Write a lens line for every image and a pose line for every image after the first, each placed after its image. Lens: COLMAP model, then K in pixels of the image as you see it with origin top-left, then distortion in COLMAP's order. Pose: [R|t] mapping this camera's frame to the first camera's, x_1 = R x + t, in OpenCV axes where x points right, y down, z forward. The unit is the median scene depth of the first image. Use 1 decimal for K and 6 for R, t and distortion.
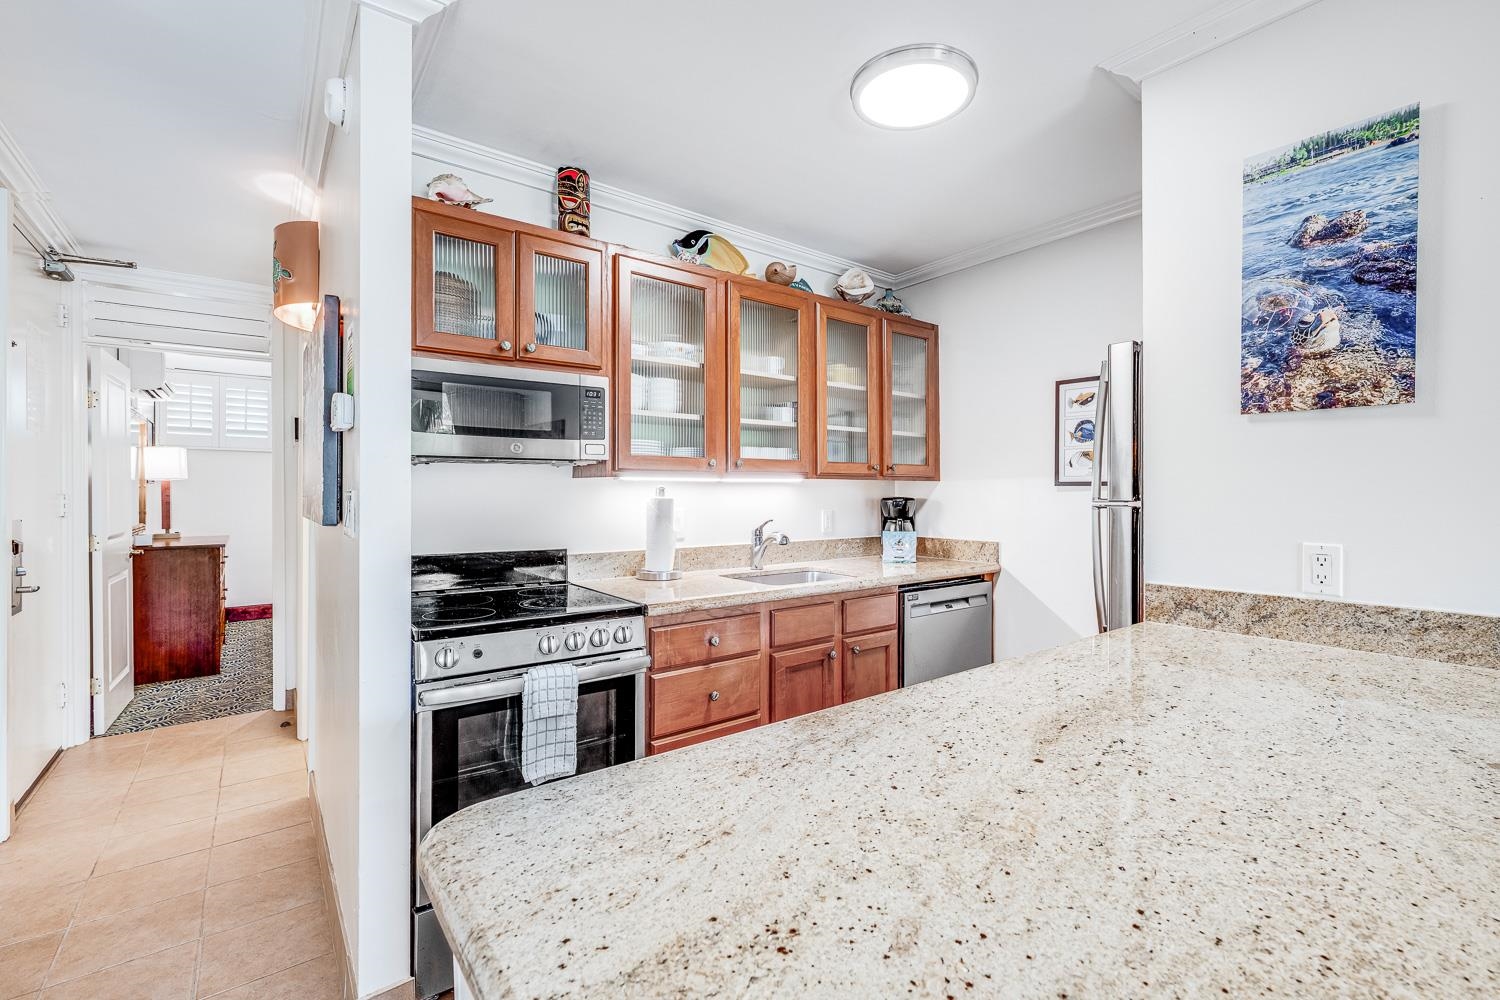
lens RADIAL K [[674.9, 0, 756.5], [0, 674.9, 485.8], [0, 0, 1]] dist [0.053508, 0.000312]
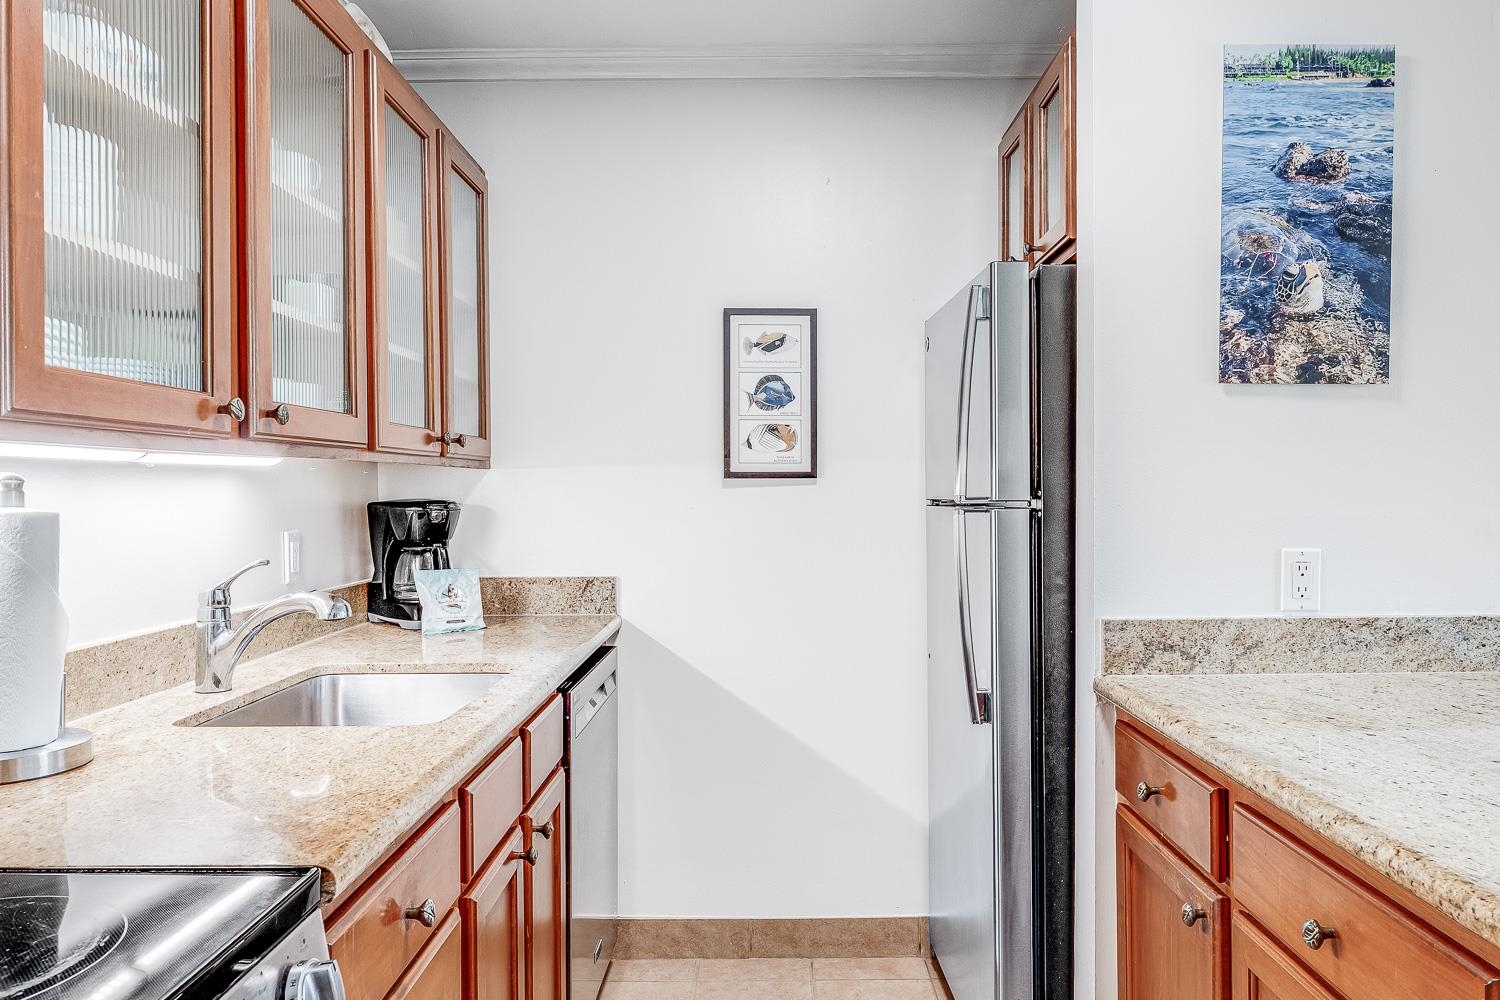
lens RADIAL K [[1069.0, 0, 761.3], [0, 1069.0, 489.9], [0, 0, 1]] dist [0.030558, -0.001075]
pose [[0.618893, -0.004980, 0.785460, -0.569428], [-0.001752, 0.999969, 0.007720, 0.005474], [-0.785474, -0.006153, 0.618865, 0.718774]]
